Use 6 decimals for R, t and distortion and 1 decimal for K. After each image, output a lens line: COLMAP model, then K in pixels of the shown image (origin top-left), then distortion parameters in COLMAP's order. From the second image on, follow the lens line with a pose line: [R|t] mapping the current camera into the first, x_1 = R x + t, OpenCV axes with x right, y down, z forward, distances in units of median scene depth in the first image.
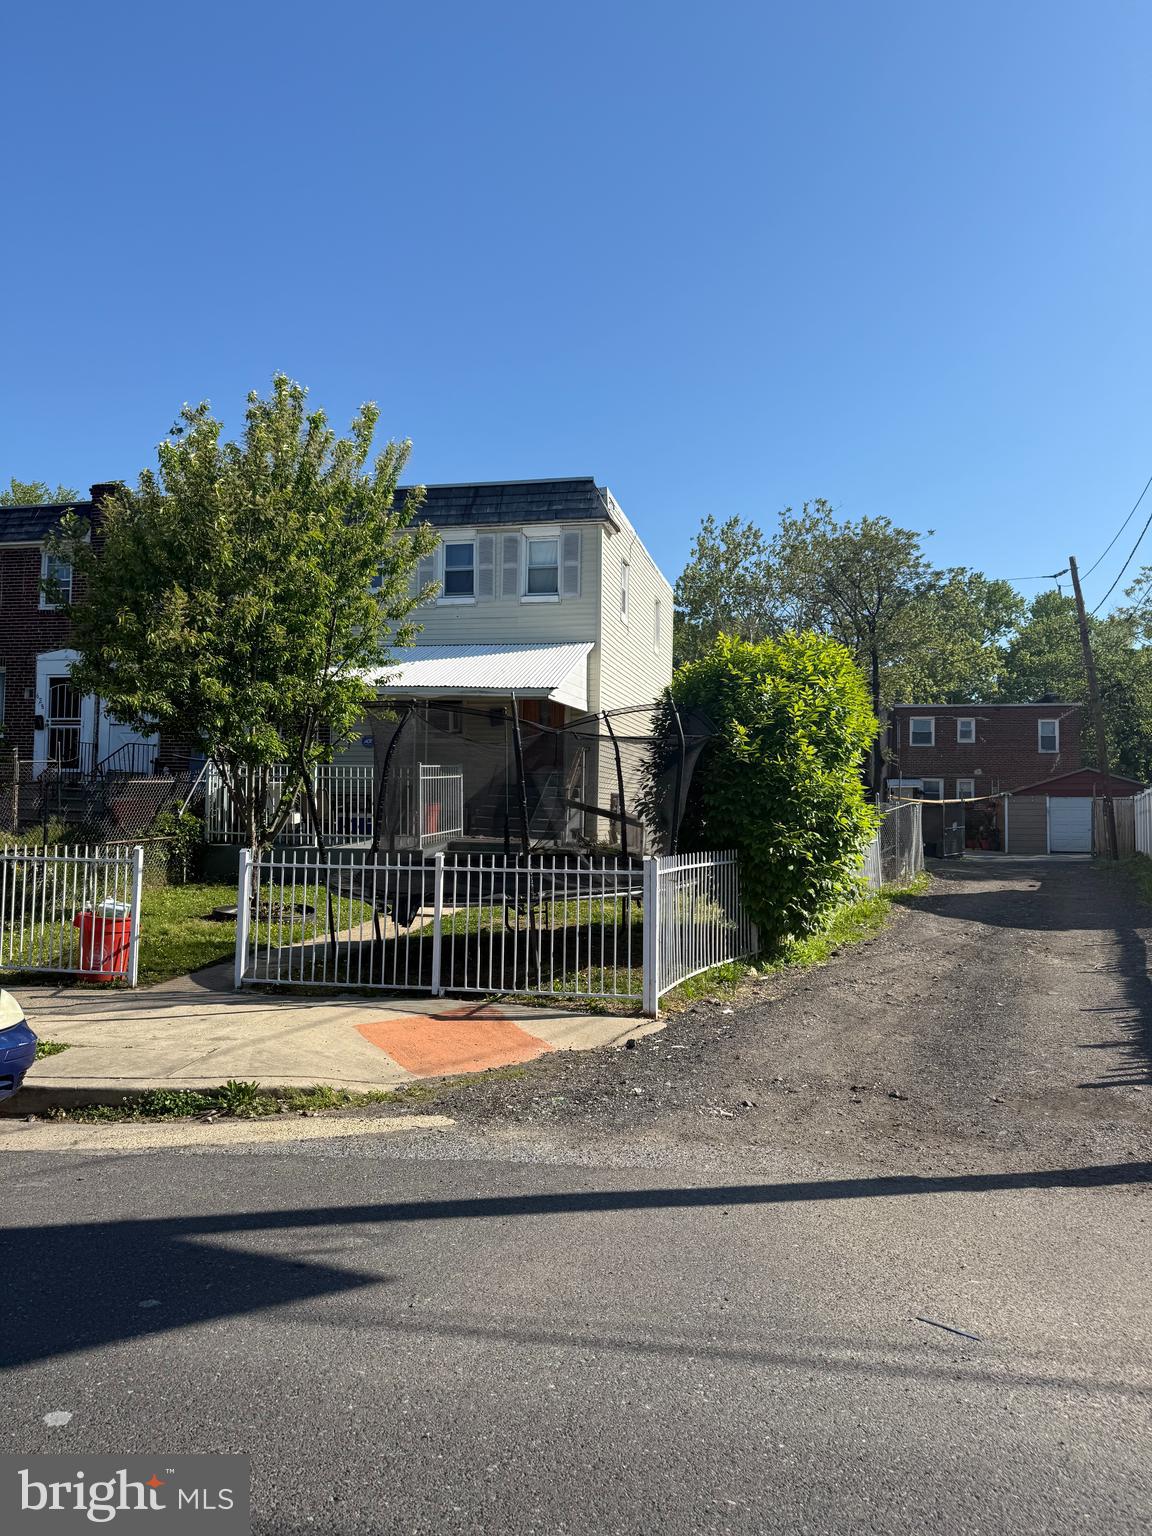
lens RADIAL K [[1090.2, 0, 581.4], [0, 1090.2, 766.0], [0, 0, 1]] dist [0.044694, -0.045898]
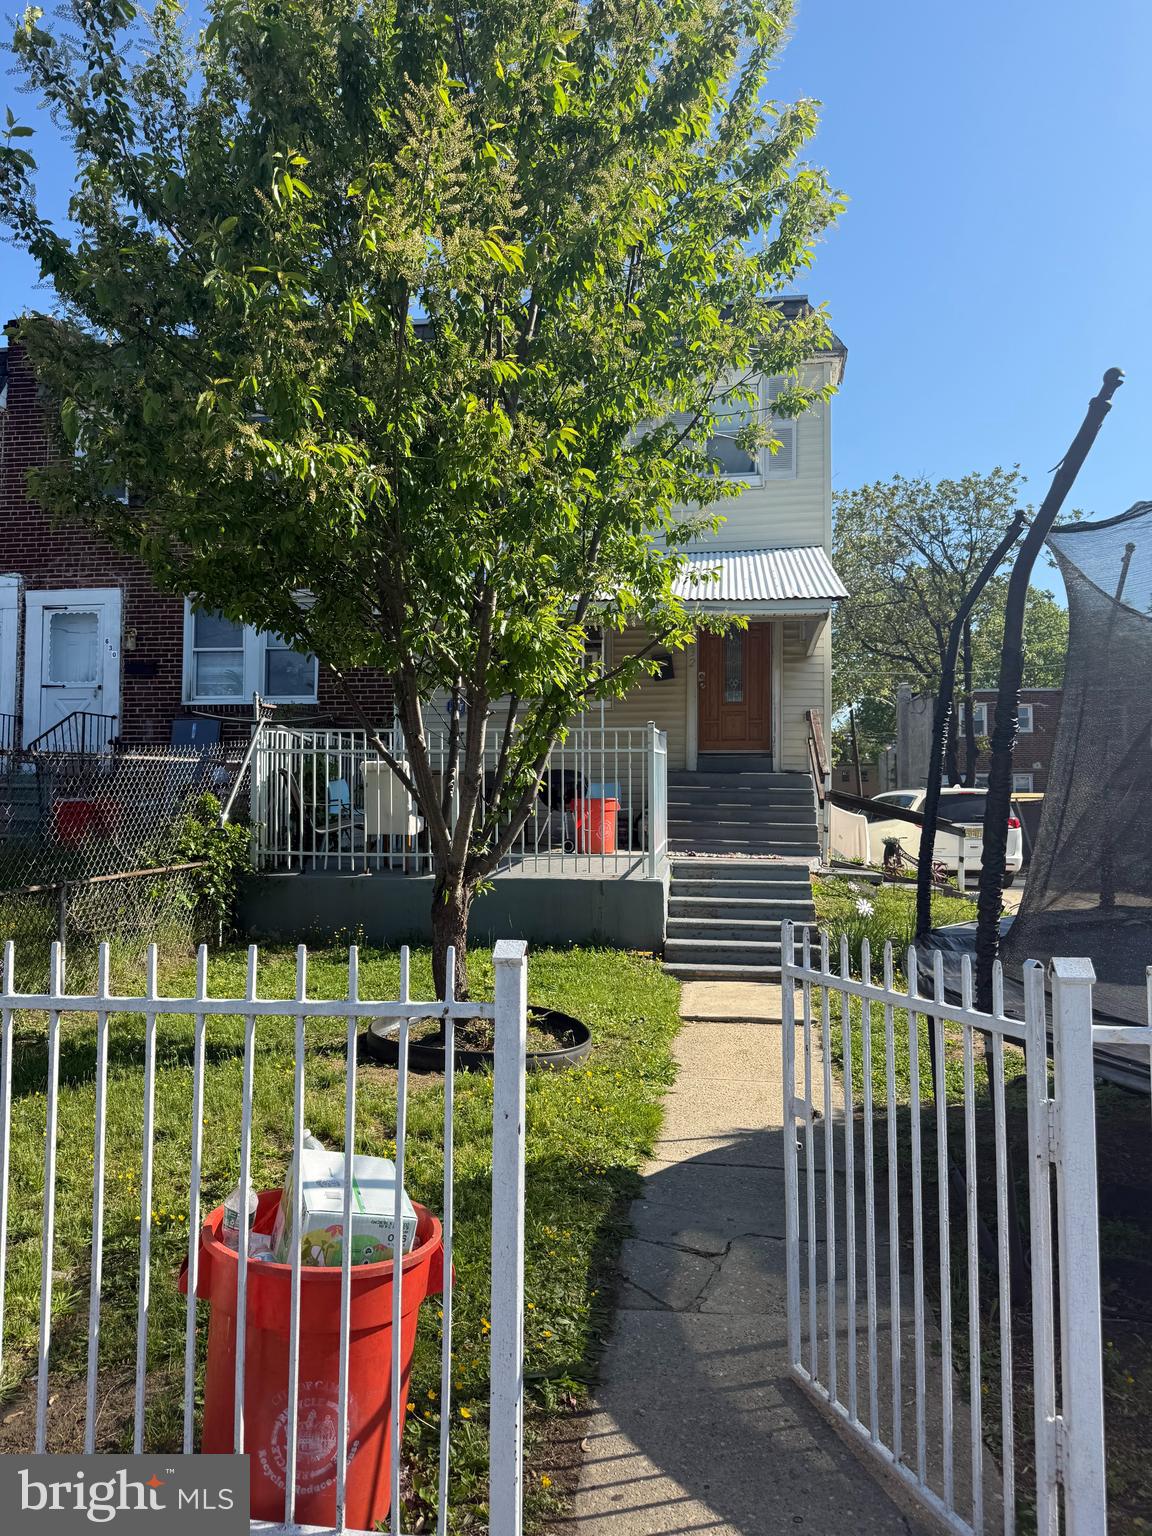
lens RADIAL K [[1090.2, 0, 570.2], [0, 1090.2, 770.4], [0, 0, 1]] dist [0.044694, -0.045898]
pose [[0.996159, -0.014156, 0.086408, -0.229444], [0.014748, 0.999872, -0.006216, 0.024757], [-0.086309, 0.007467, 0.996240, 0.435728]]
